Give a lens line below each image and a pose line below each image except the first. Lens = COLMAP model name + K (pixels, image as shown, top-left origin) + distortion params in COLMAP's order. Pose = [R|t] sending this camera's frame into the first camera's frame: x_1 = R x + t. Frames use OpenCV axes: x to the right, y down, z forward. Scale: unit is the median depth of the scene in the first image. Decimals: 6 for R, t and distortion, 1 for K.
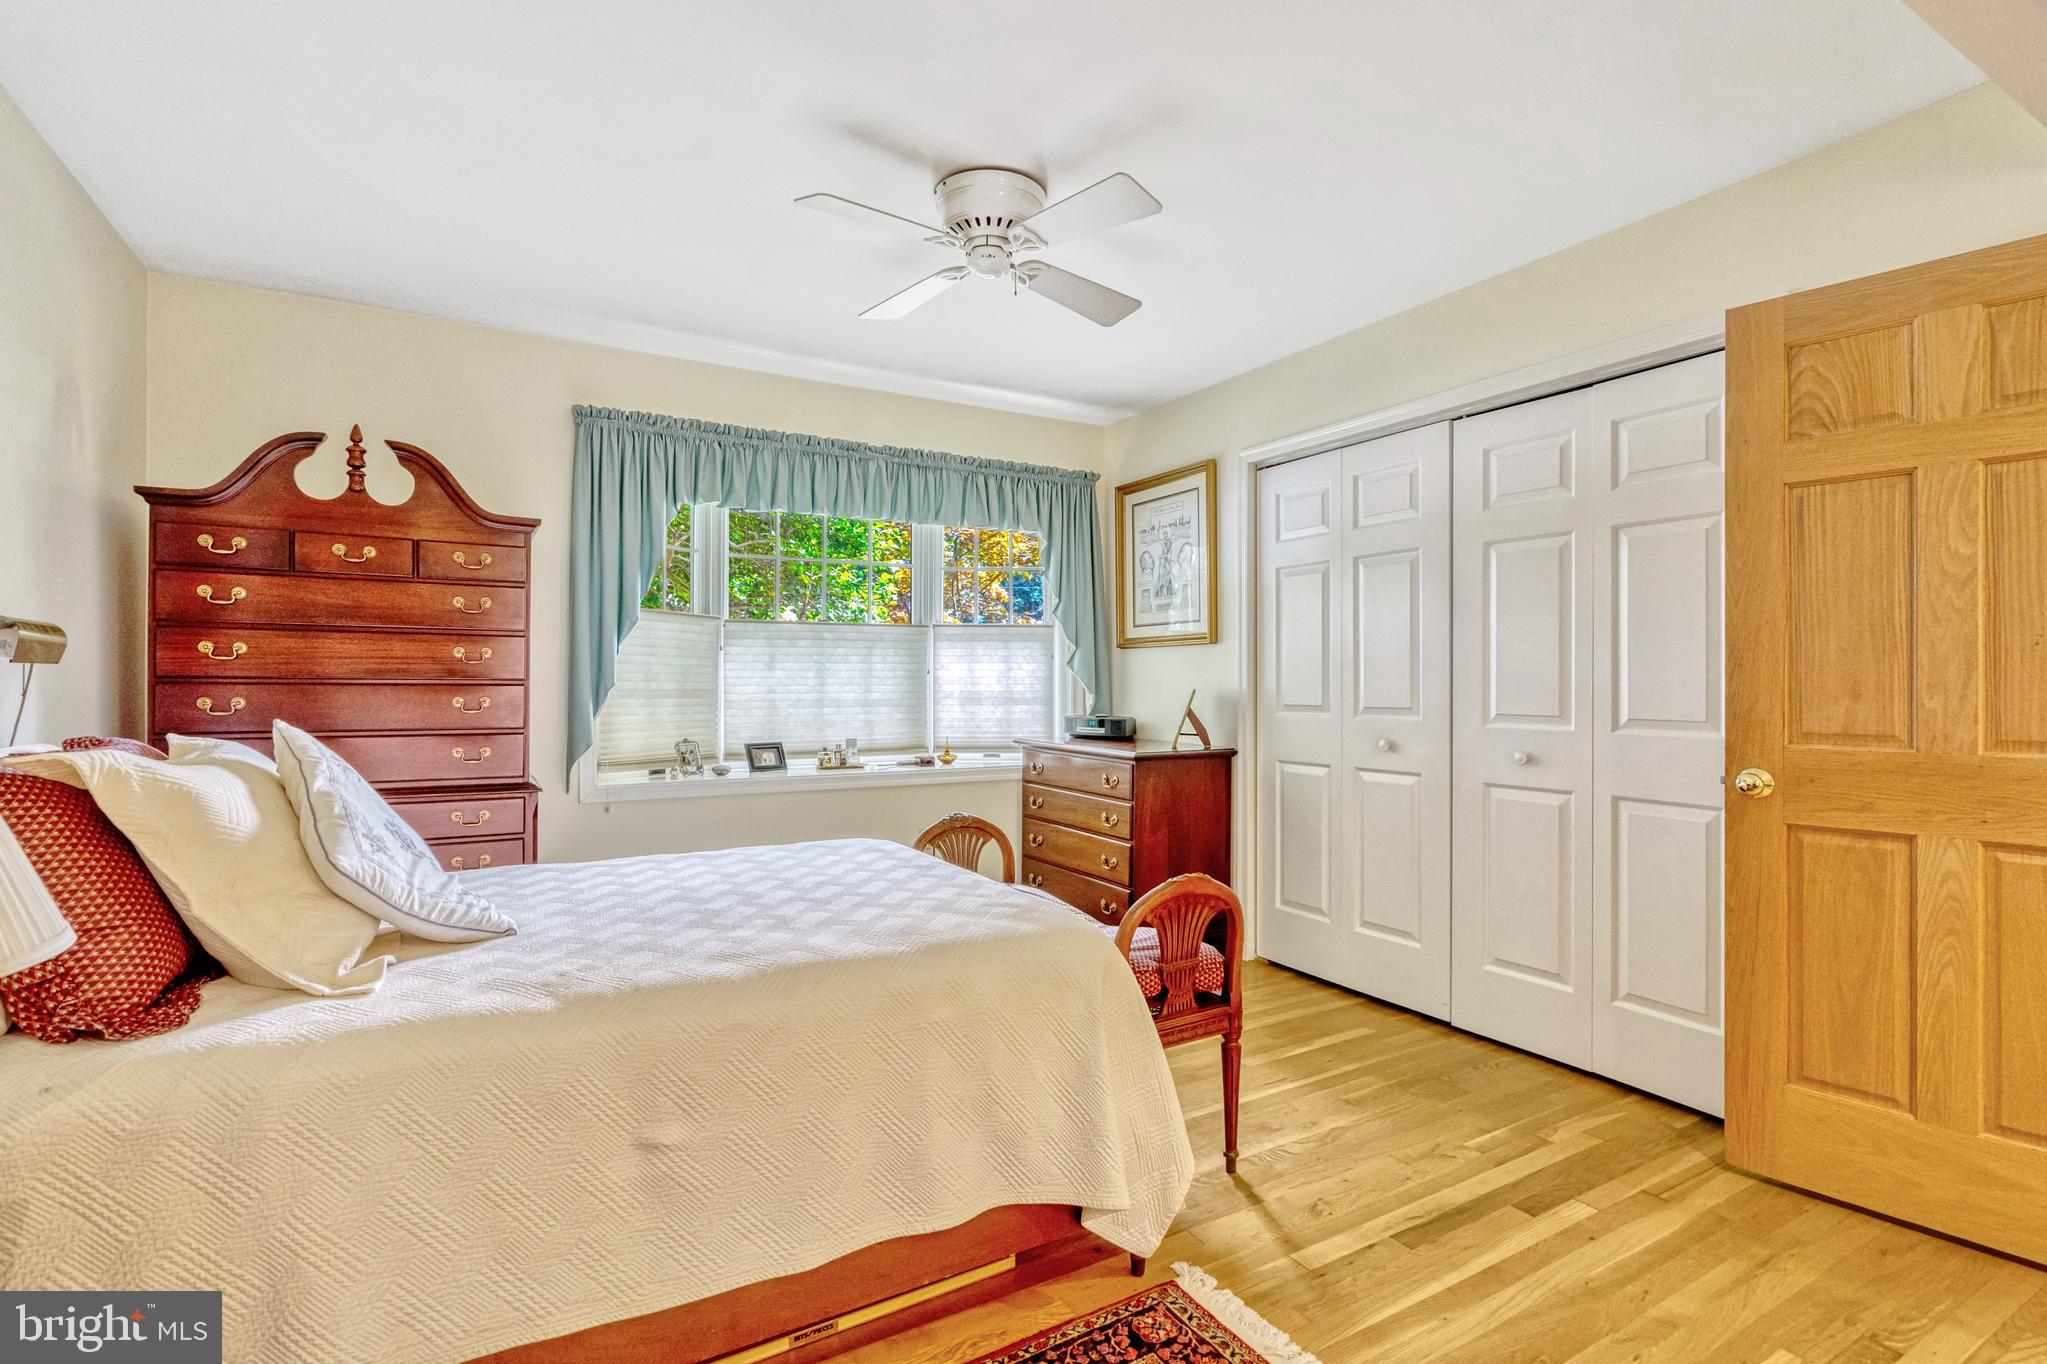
lens RADIAL K [[995.7, 0, 1016.5], [0, 995.7, 676.1], [0, 0, 1]] dist [0.001752, -0.000232]
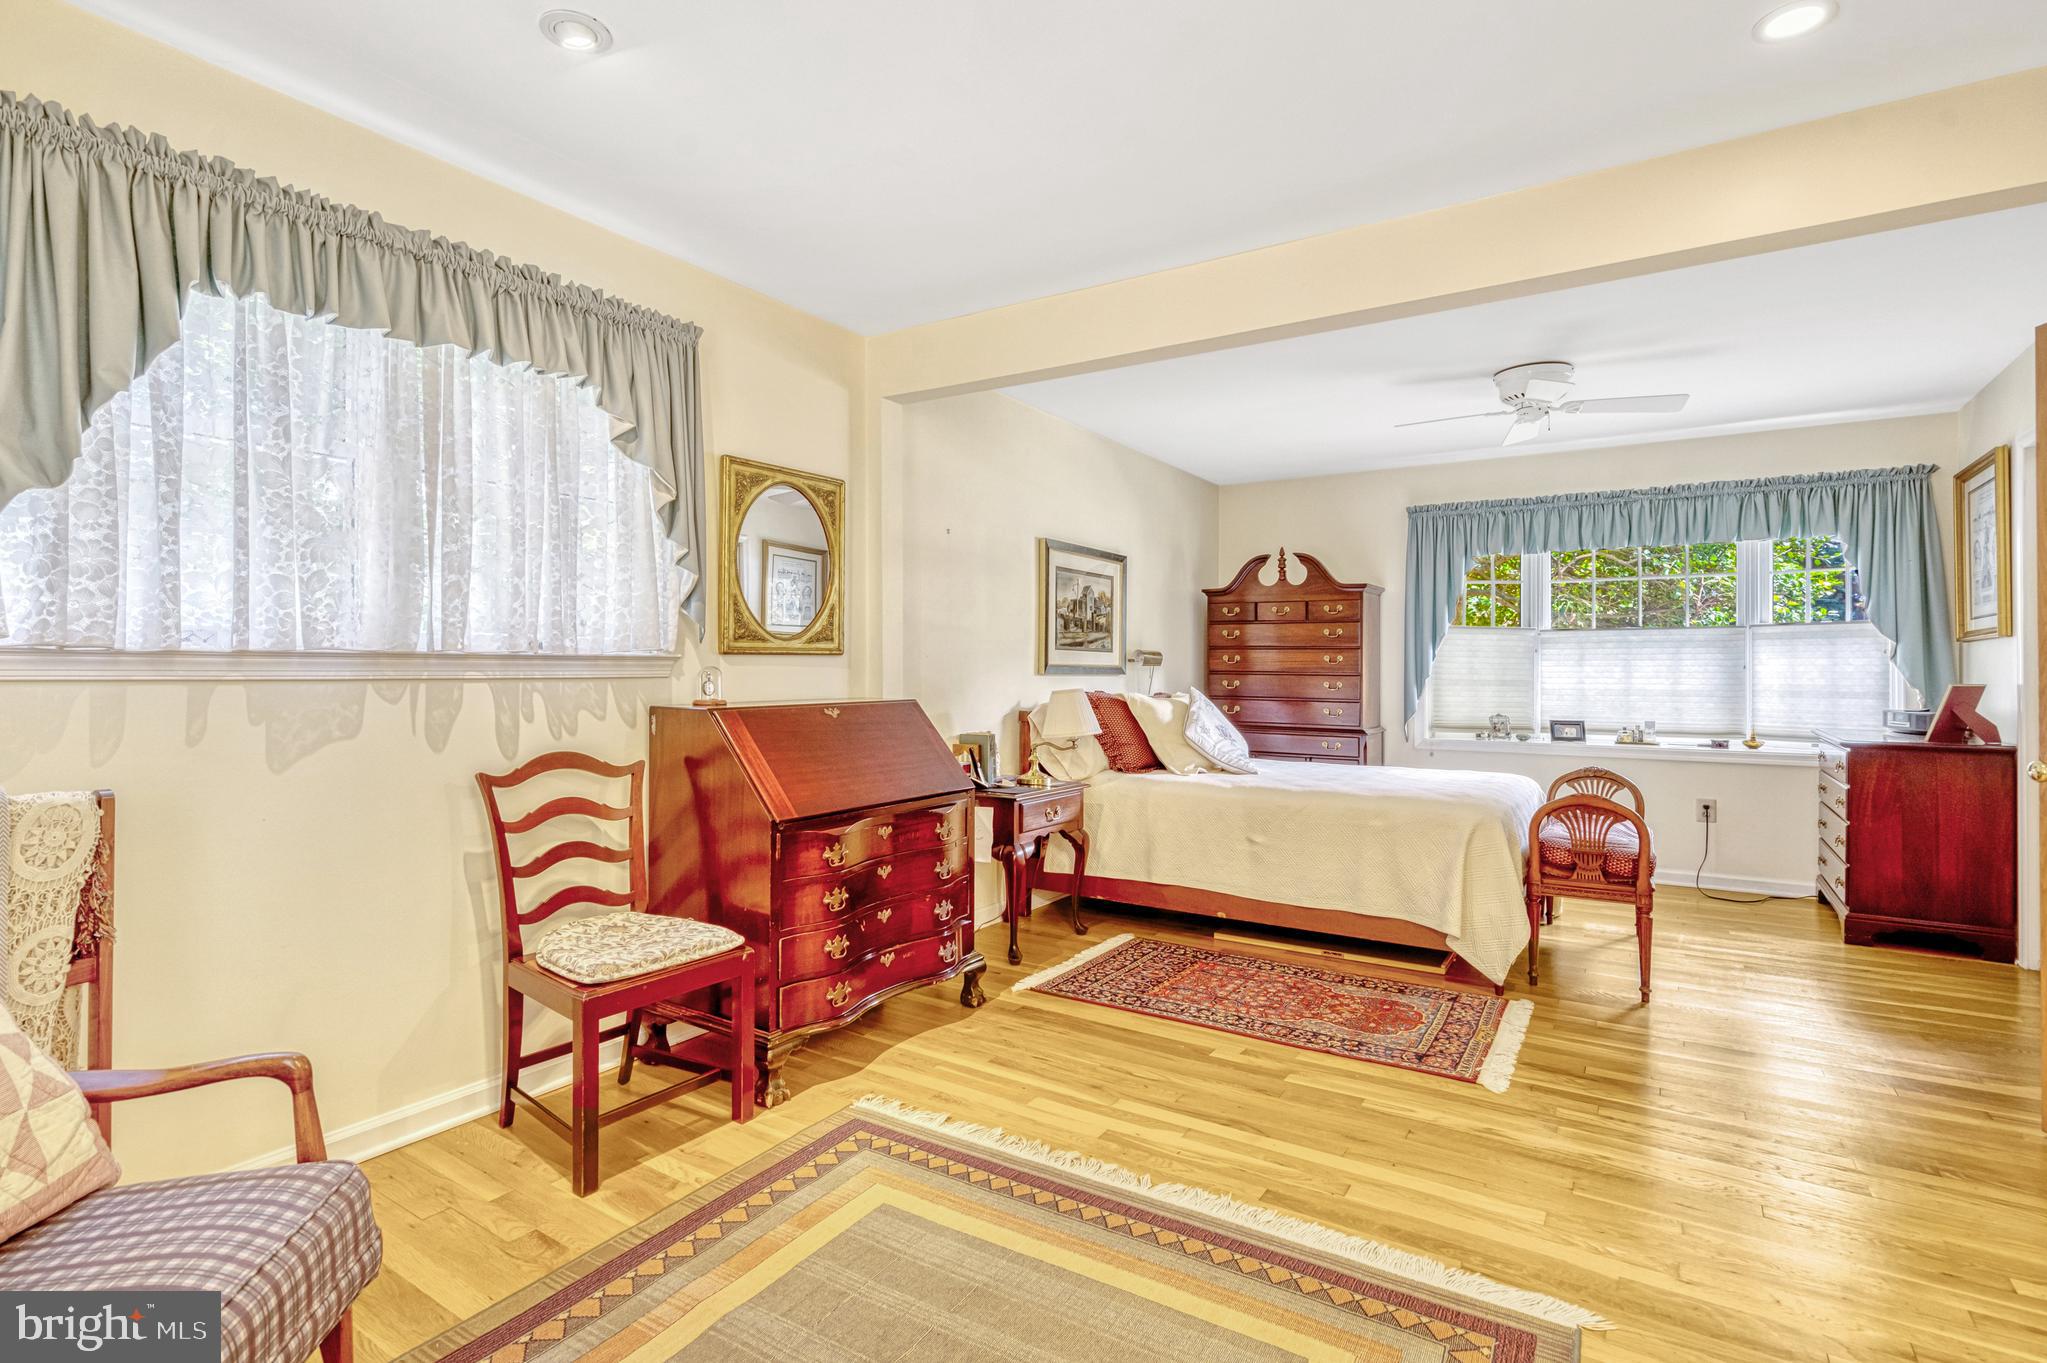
lens RADIAL K [[954.6, 0, 1023.3], [0, 954.6, 676.6], [0, 0, 1]] dist [0.003805, -0.000337]
pose [[0.474918, 0.005325, -0.880014, 0.521014], [-0.001073, 0.999984, 0.005472, 0.001492], [0.880030, -0.001655, 0.474916, -0.254355]]
